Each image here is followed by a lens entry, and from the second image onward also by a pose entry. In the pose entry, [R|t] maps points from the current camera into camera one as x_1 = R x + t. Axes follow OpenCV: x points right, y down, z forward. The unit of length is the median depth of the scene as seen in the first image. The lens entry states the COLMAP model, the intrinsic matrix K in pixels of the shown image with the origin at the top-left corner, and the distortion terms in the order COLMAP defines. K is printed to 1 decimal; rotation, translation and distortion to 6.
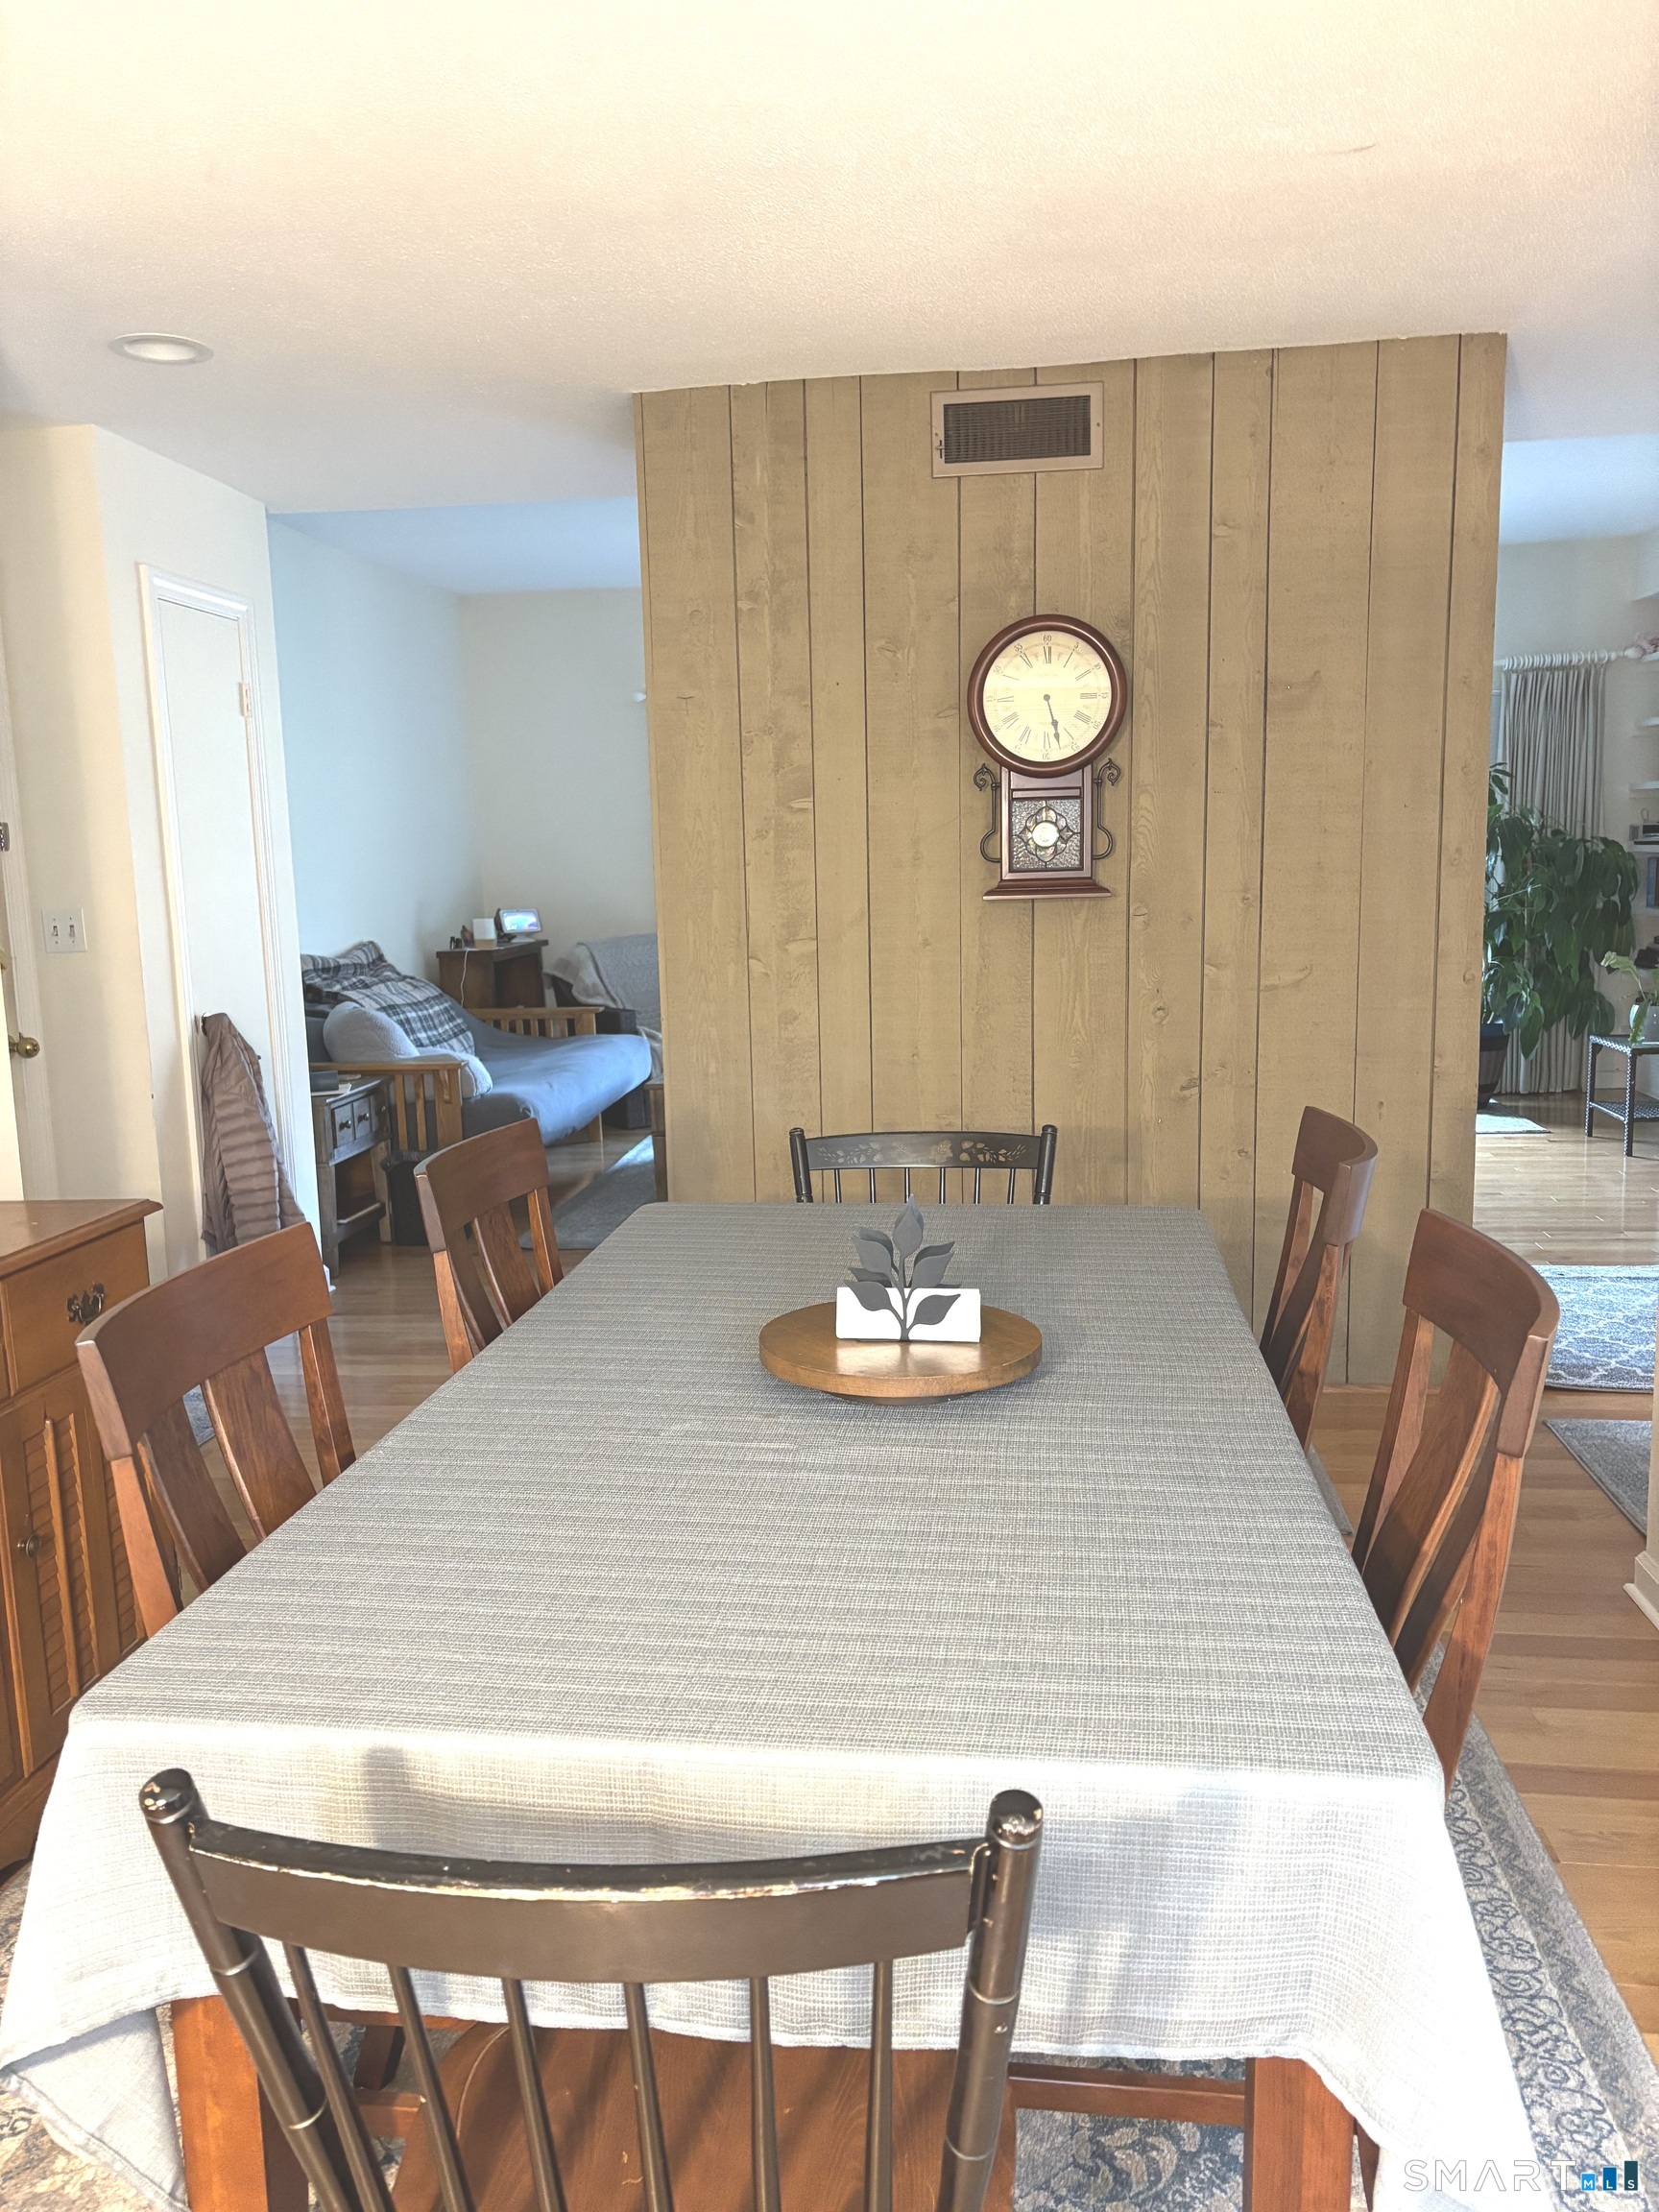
lens RADIAL K [[1670.8, 0, 829.7], [0, 1670.8, 1104.6], [0, 0, 1]] dist [0.057755, -0.069099]
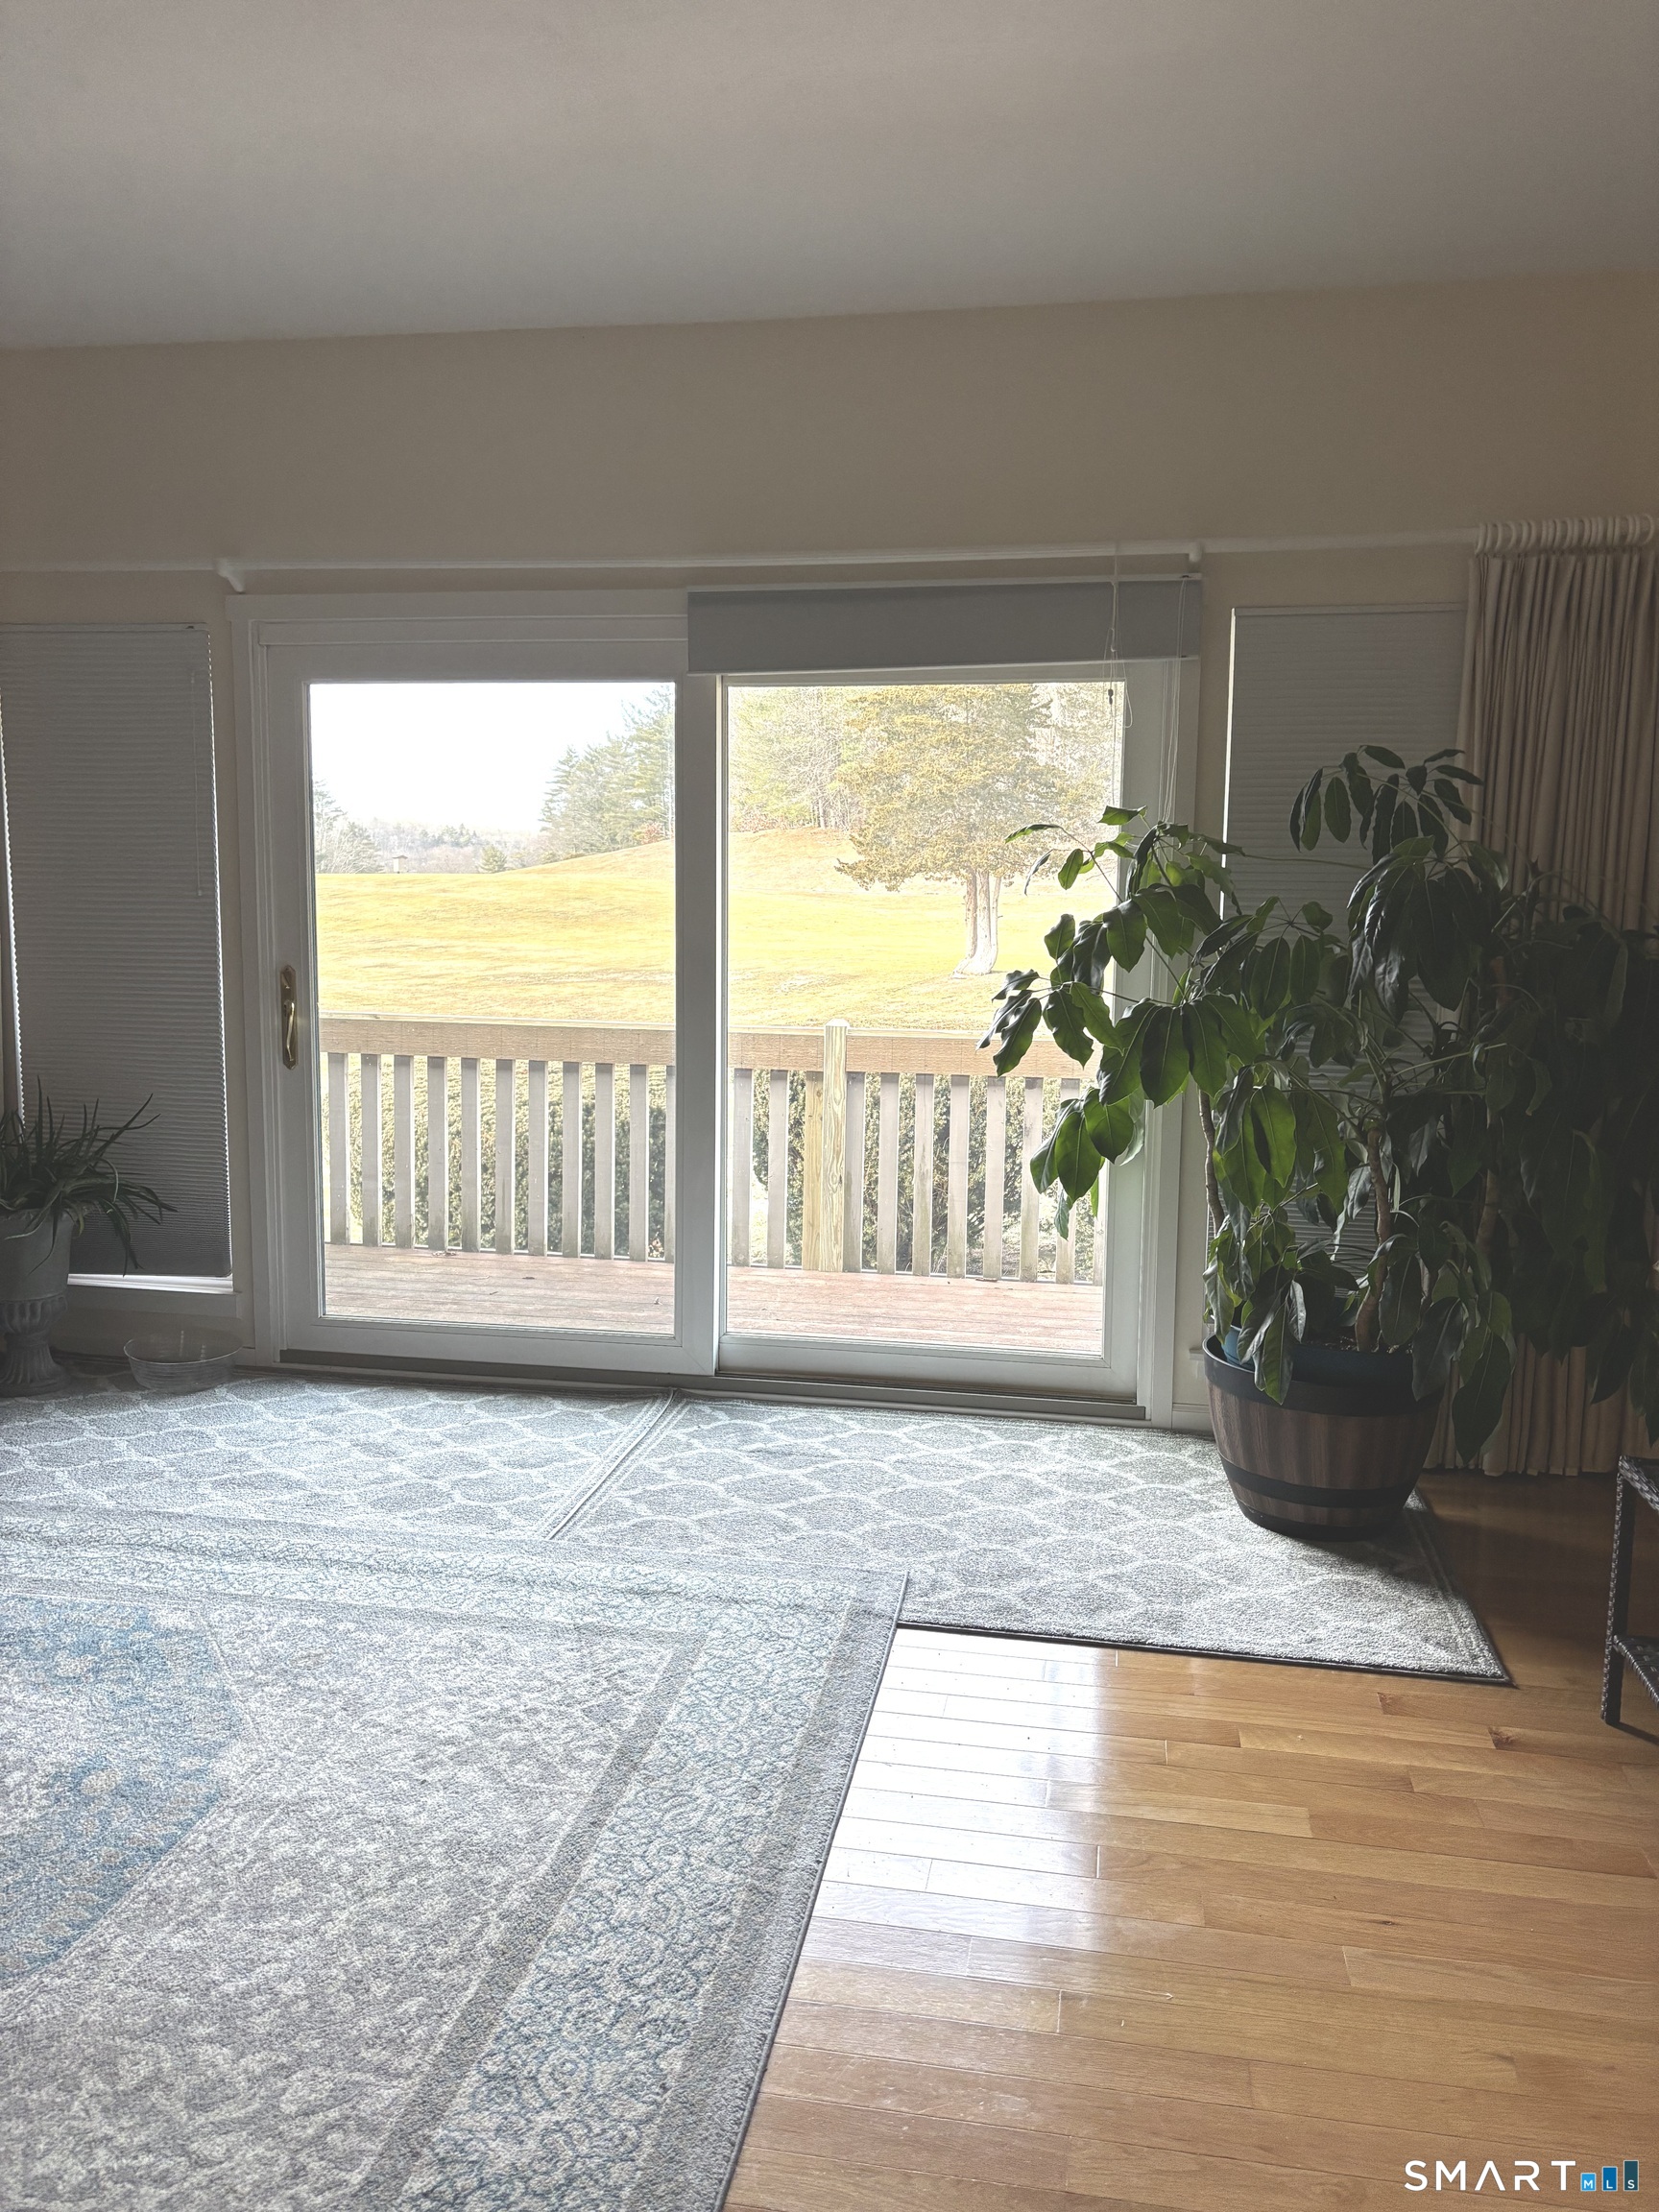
lens RADIAL K [[1670.8, 0, 830.5], [0, 1670.8, 1113.2], [0, 0, 1]] dist [0.057755, -0.069099]
pose [[0.997536, 0.048560, -0.050639, 0.258916], [-0.050099, 0.998306, -0.029591, -0.085410], [0.049117, 0.032055, 0.998279, 0.546854]]
